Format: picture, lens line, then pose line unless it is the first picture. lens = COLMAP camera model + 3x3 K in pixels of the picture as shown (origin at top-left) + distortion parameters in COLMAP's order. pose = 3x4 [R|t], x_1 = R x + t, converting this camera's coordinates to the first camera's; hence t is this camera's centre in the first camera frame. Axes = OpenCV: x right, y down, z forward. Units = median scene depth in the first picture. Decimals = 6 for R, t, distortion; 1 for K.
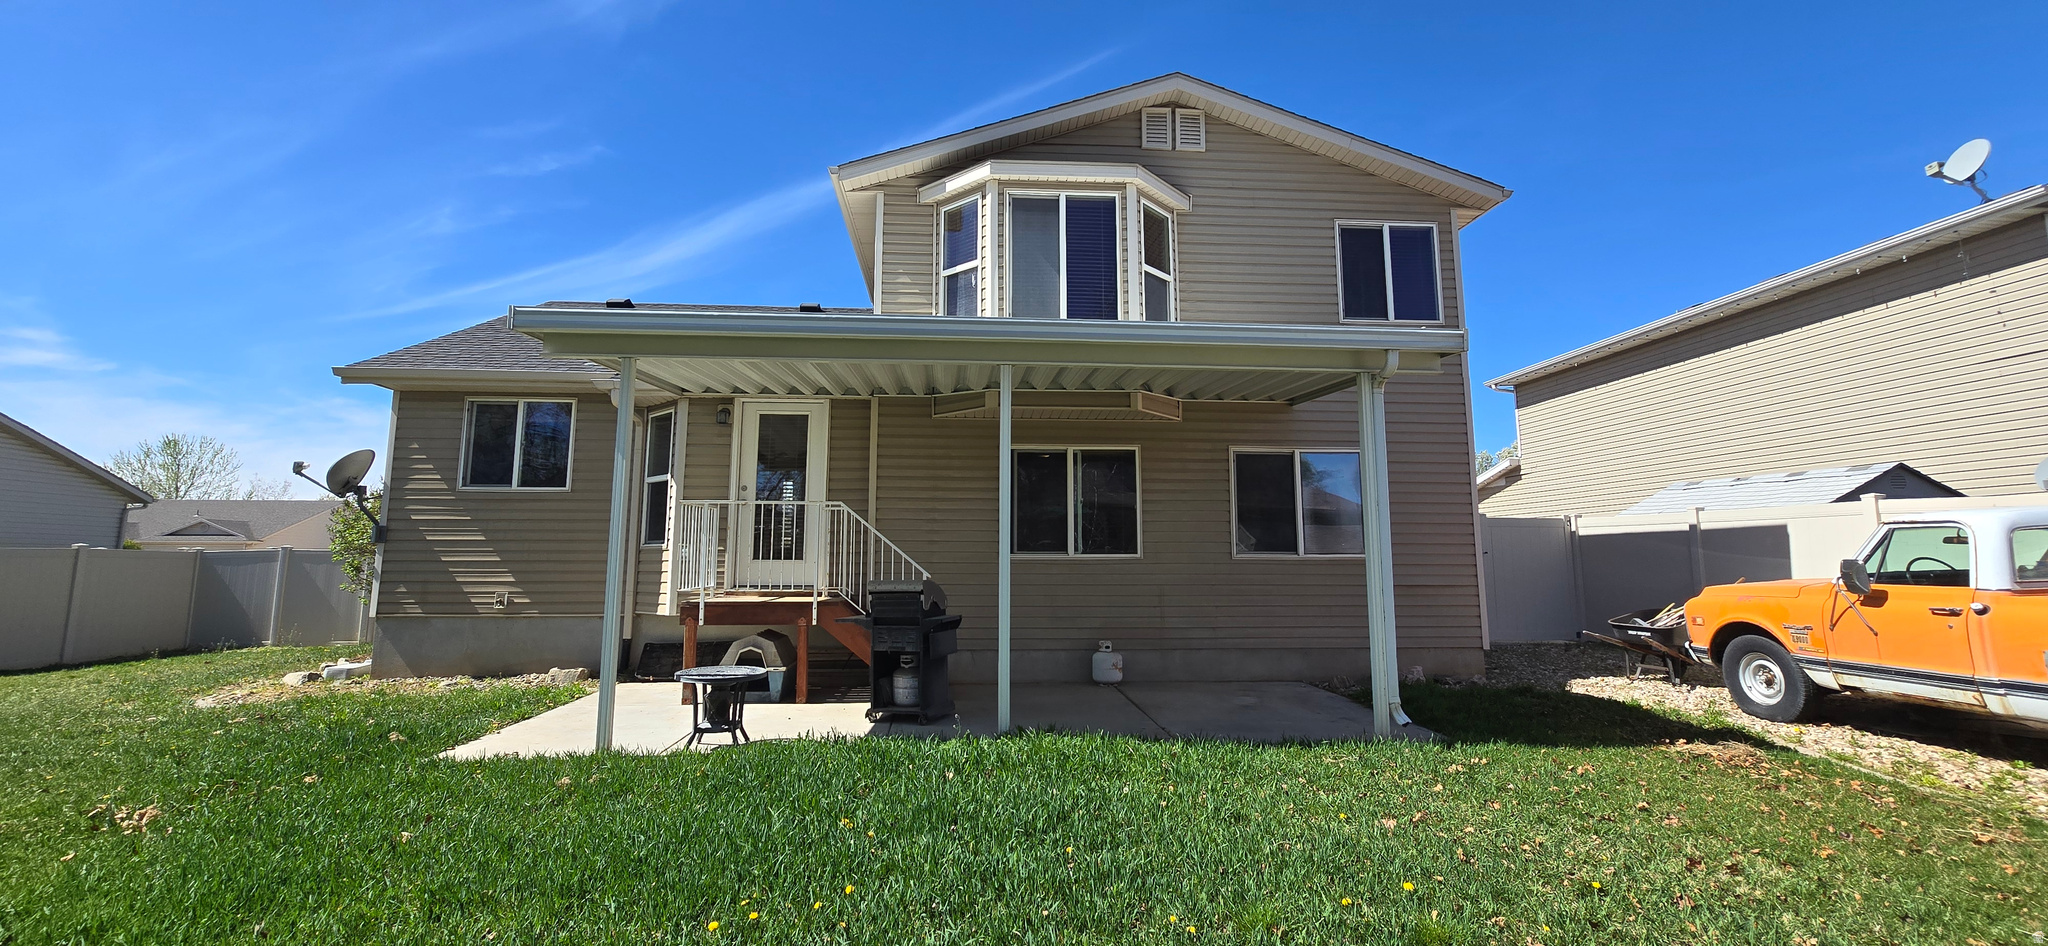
lens RADIAL K [[836.9, 0, 1026.0], [0, 836.9, 465.1], [0, 0, 1]] dist [0.006621, 0.000000]
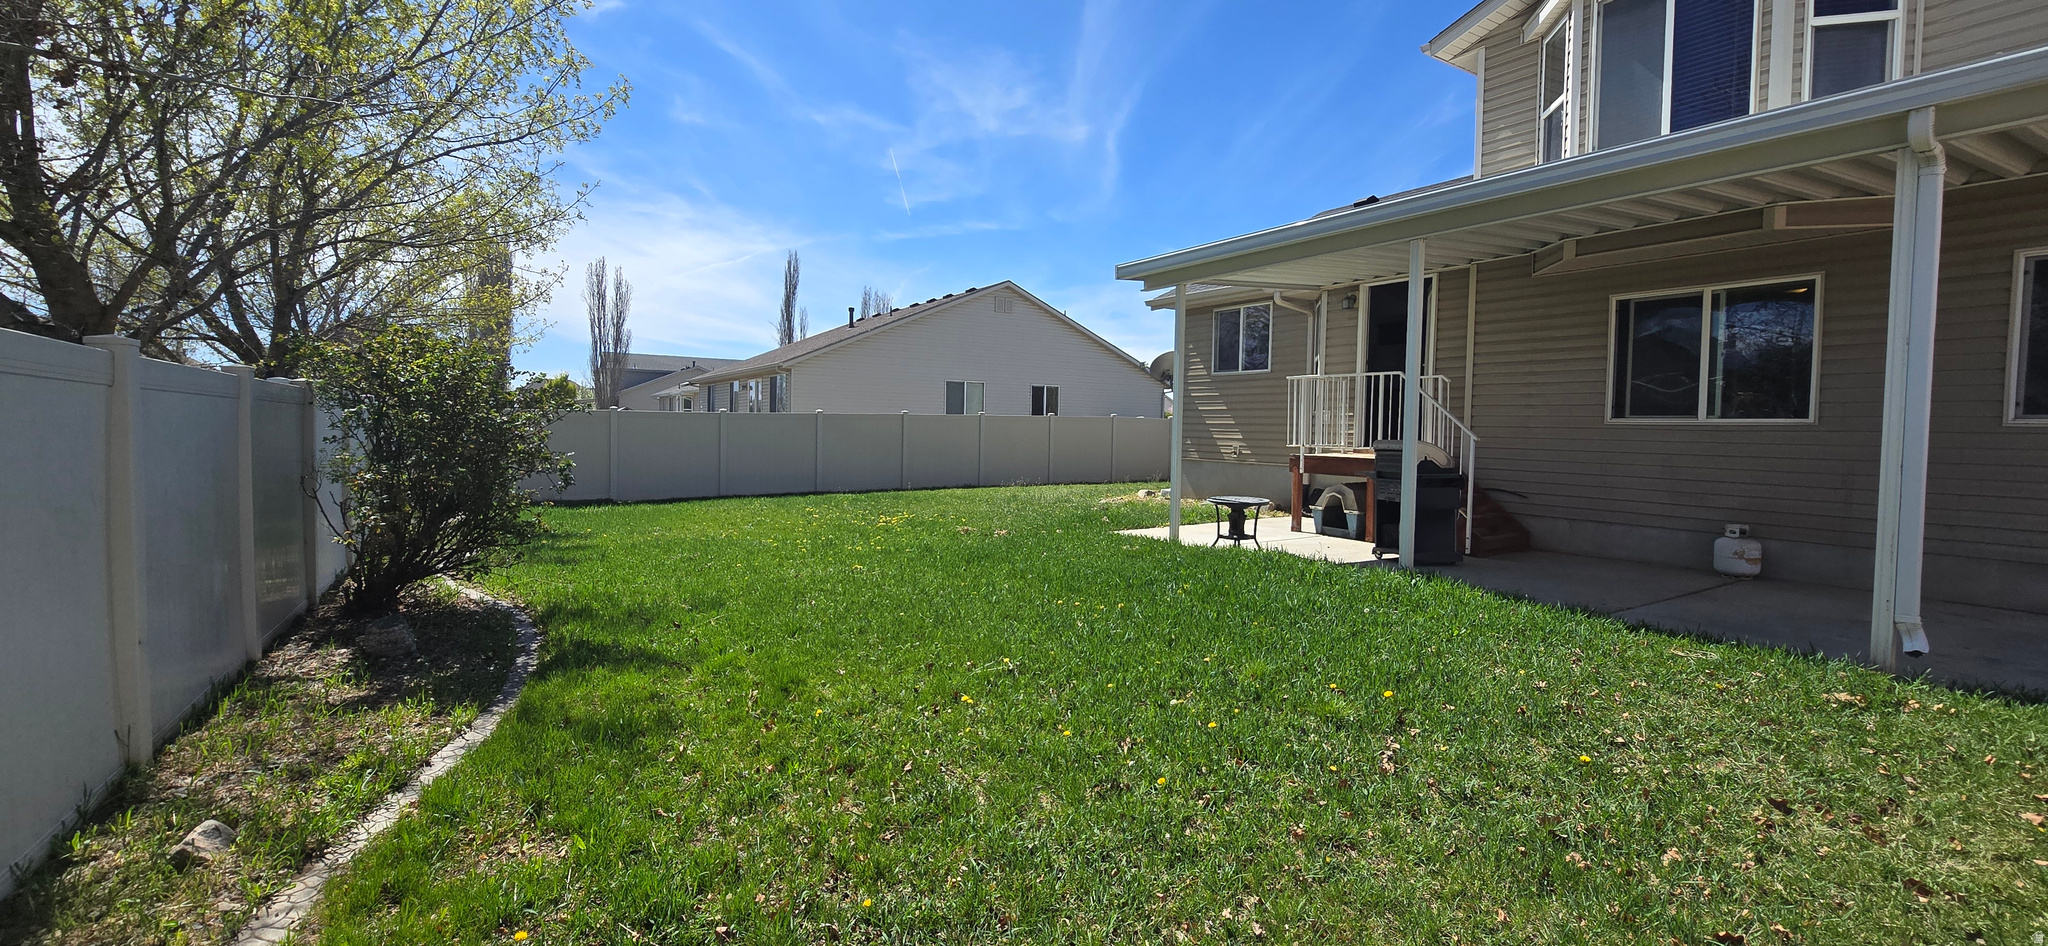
lens RADIAL K [[836.9, 0, 1013.2], [0, 836.9, 466.5], [0, 0, 1]] dist [0.006621, 0.000000]
pose [[0.474270, 0.049412, -0.878992, 0.464514], [0.087417, 0.990846, 0.102867, 0.007954], [0.876029, -0.125626, 0.465609, 0.007366]]
